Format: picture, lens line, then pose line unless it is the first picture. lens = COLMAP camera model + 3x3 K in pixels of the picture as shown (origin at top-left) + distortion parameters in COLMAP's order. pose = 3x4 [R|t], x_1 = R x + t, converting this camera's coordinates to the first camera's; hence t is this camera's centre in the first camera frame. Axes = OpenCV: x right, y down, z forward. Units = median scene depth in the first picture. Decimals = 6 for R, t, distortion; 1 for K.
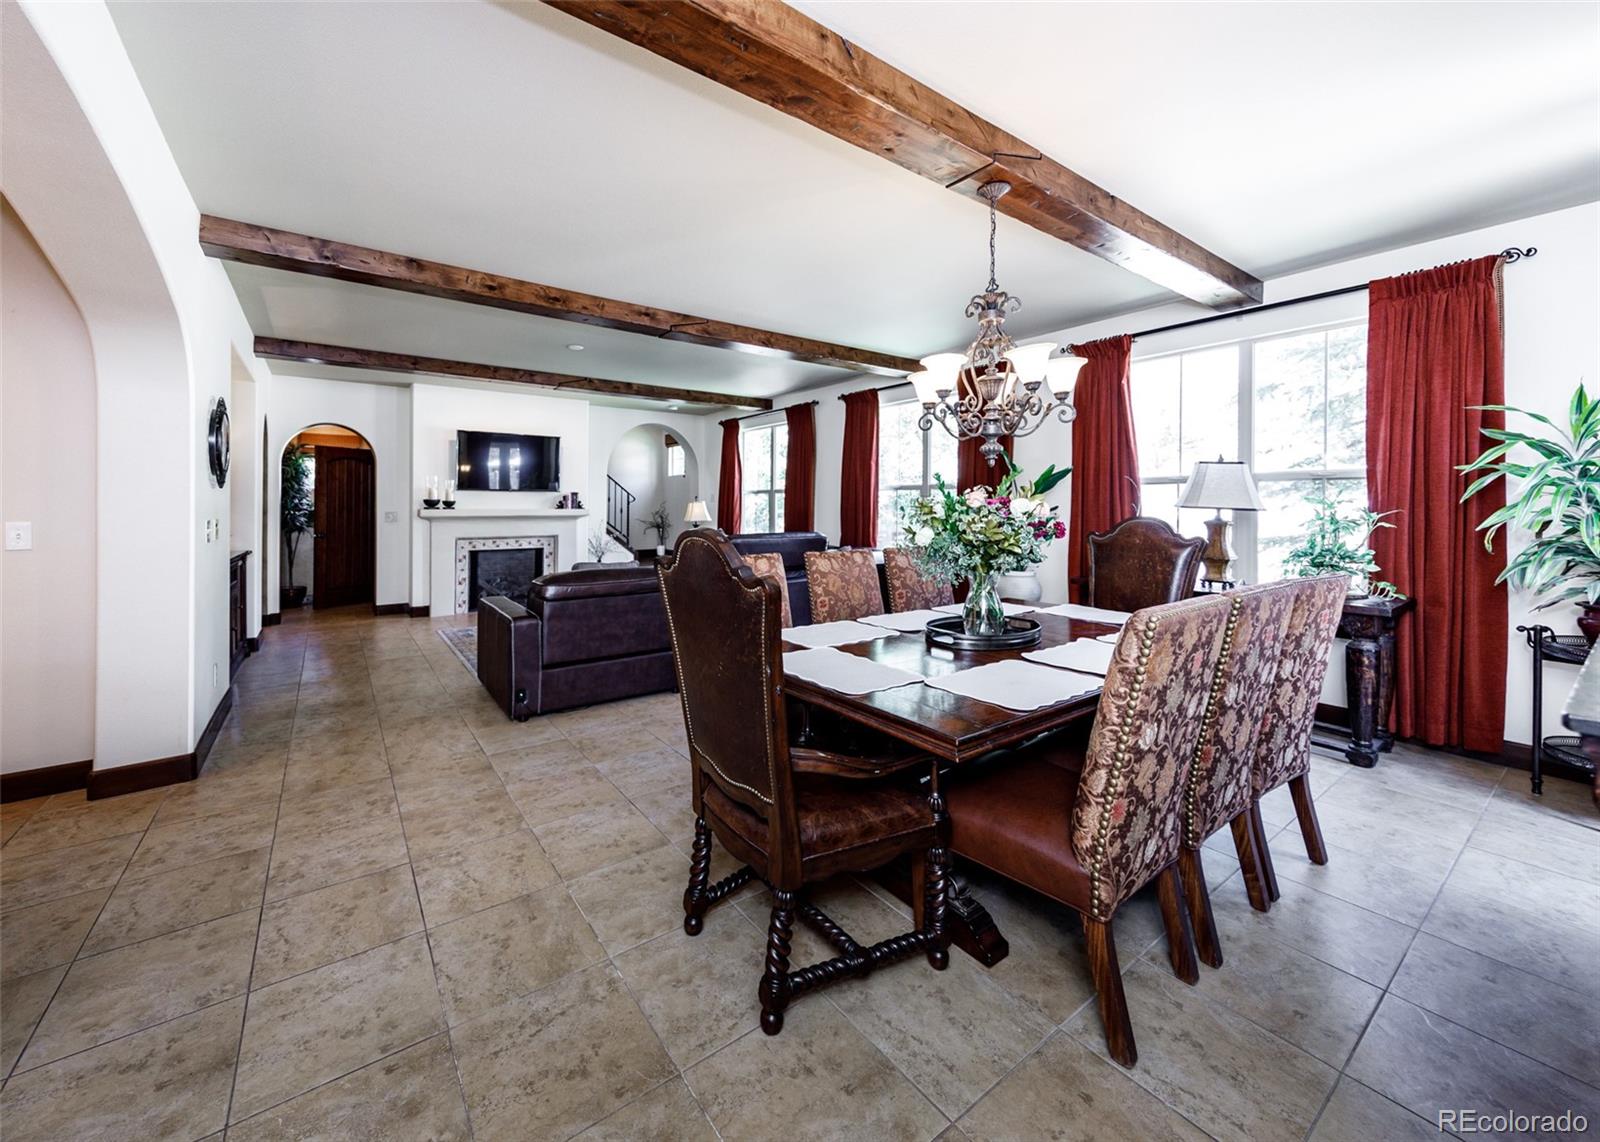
lens RADIAL K [[632.8, 0, 769.0], [0, 632.8, 500.6], [0, 0, 1]] dist [-0.002700, 0.000075]
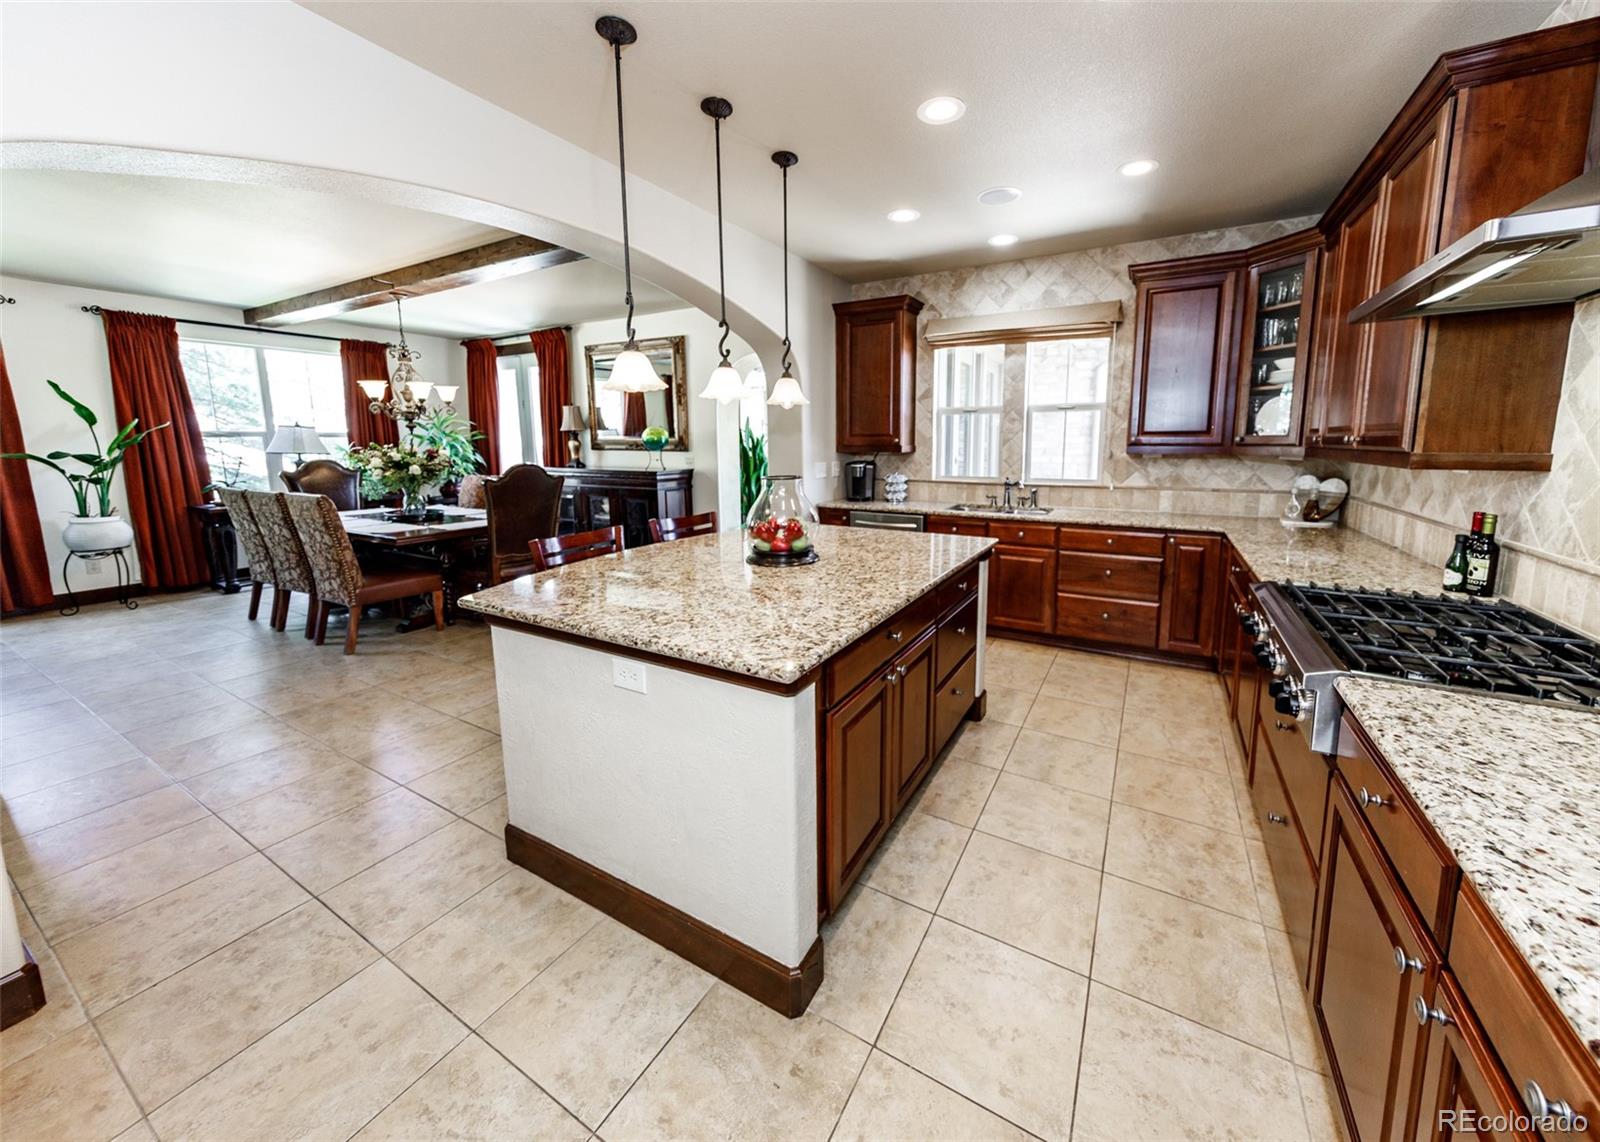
lens RADIAL K [[556.7, 0, 827.0], [0, 556.7, 515.9], [0, 0, 1]] dist [0.010524, 0.000005]
pose [[-0.427202, -0.114535, 0.896873, -0.674612], [0.006726, 0.991514, 0.129825, -0.006257], [-0.904131, 0.061494, -0.422806, 0.208118]]
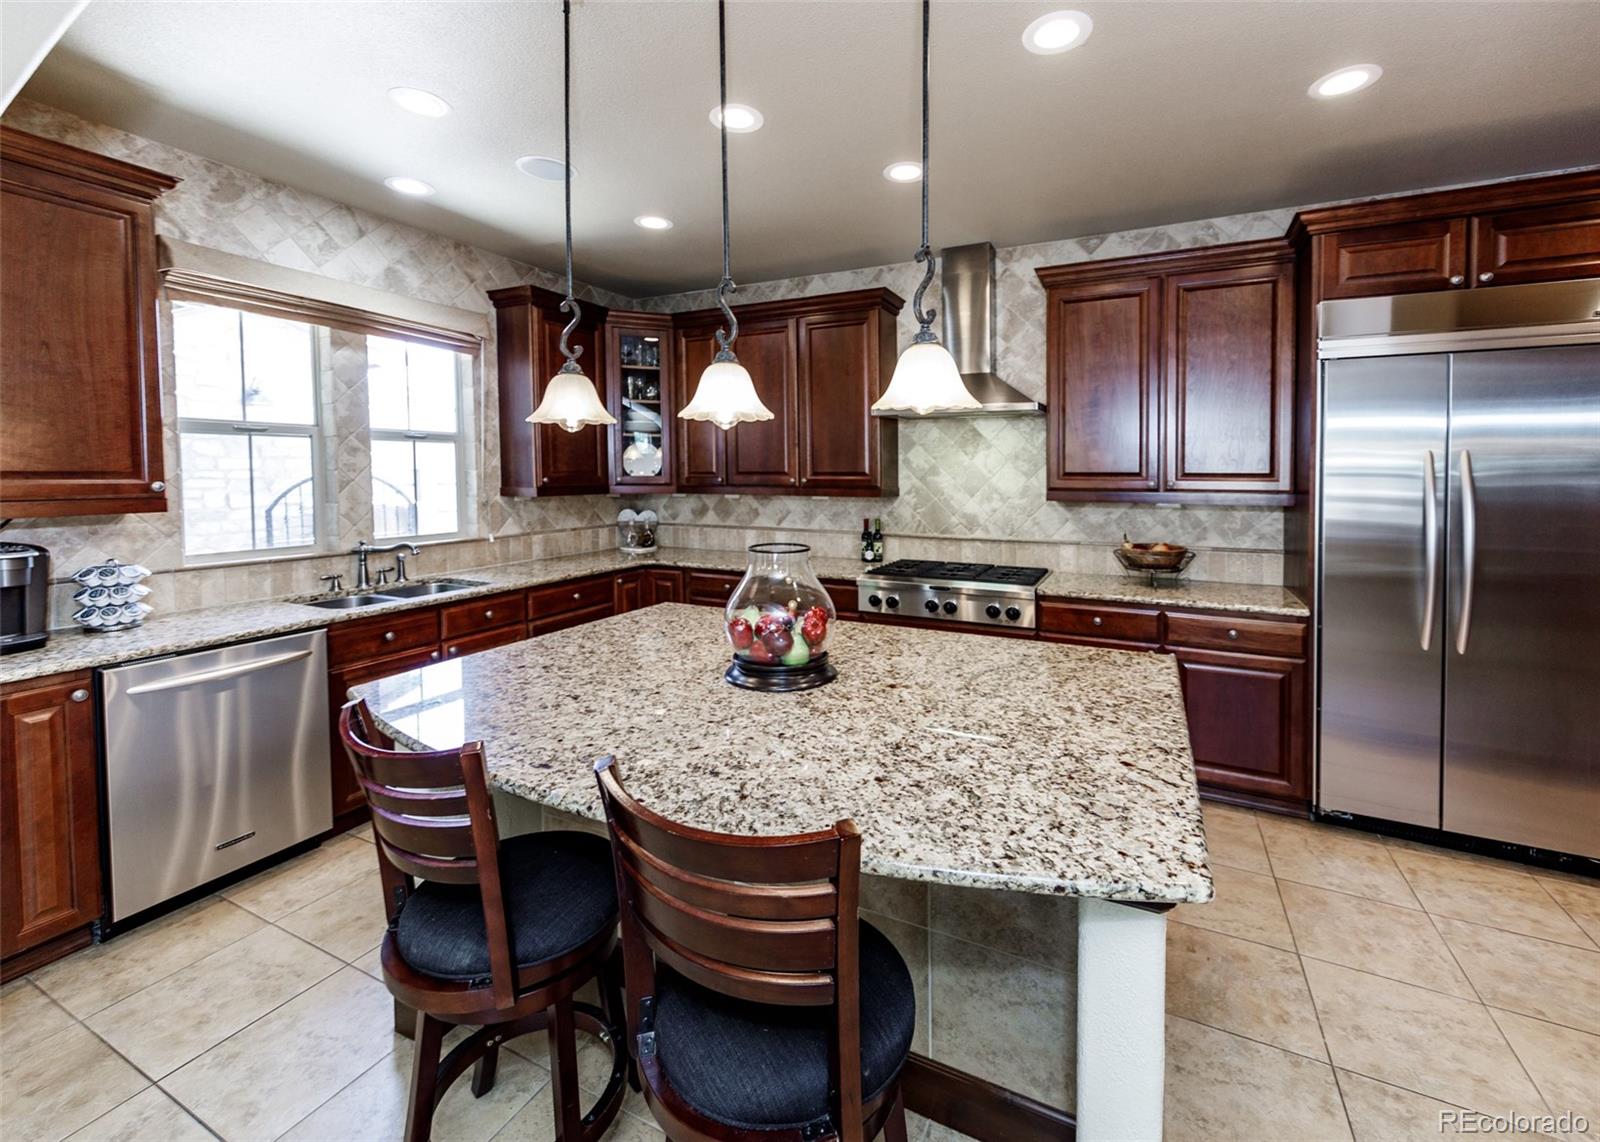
lens RADIAL K [[656.0, 0, 843.2], [0, 656.0, 475.5], [0, 0, 1]] dist [0.012989, -0.001256]
pose [[-0.876441, 0.008648, -0.481432, -0.296746], [0.002610, 0.999909, 0.013209, -0.016845], [0.481503, 0.010320, -0.876384, 0.313165]]
